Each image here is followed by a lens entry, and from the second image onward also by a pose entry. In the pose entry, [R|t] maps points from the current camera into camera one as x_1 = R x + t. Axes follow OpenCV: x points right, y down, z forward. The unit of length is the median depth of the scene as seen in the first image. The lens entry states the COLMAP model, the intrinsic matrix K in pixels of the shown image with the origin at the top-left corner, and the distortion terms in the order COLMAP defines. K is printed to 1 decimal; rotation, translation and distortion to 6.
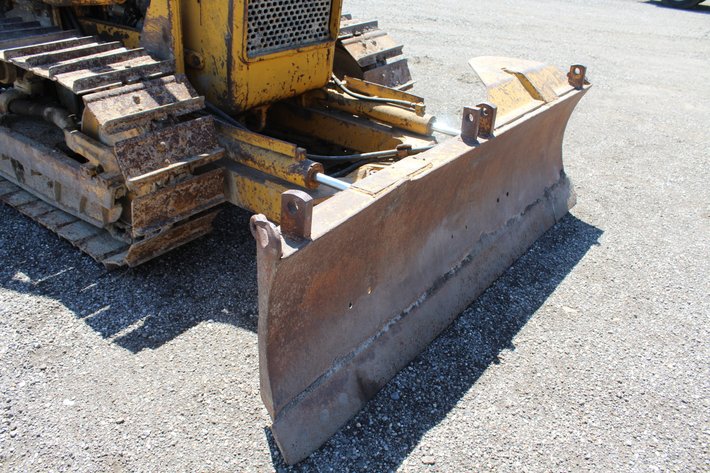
lens RADIAL K [[592.9, 0, 355.0], [0, 592.9, 236.5], [0, 0, 1]] dist [-0.159211, 0.148719]
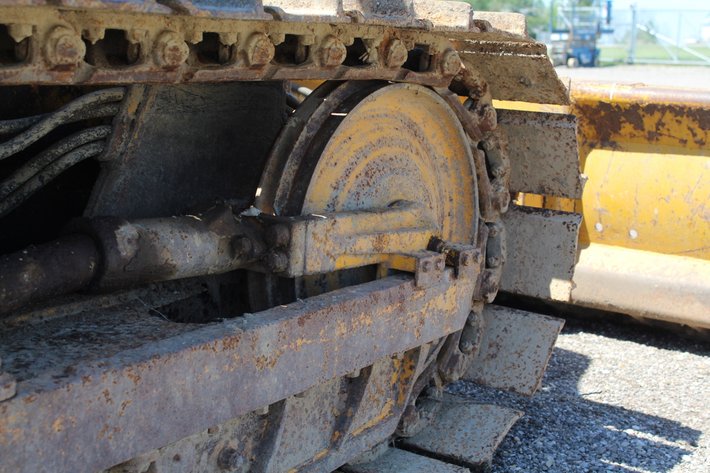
lens RADIAL K [[1146.4, 0, 355.0], [0, 1146.4, 236.5], [0, 0, 1]] dist [-0.004002, 0.038696]
pose [[-0.035561, -0.228539, 0.972885, -1.264398], [0.456541, 0.862266, 0.219242, -0.335875], [-0.888991, 0.451959, 0.073674, 0.985356]]
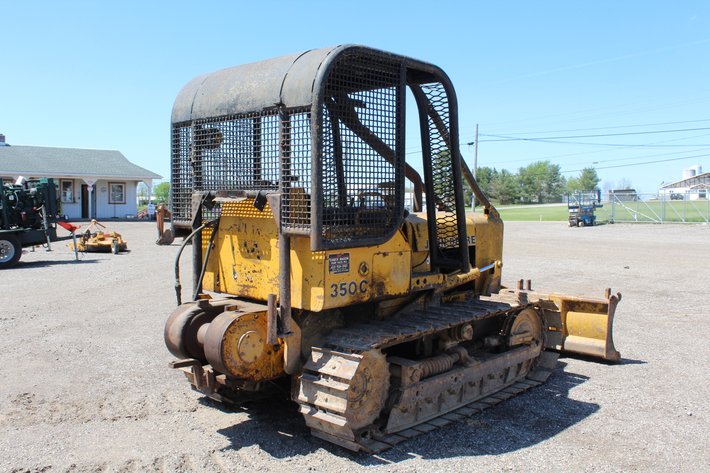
lens RADIAL K [[658.7, 0, 355.0], [0, 658.7, 236.5], [0, 0, 1]] dist [-0.114399, 0.002536]
pose [[0.115671, -0.113119, 0.986825, -2.988531], [0.491766, 0.869712, 0.042052, -0.916504], [-0.863010, 0.480423, 0.156228, 1.009085]]
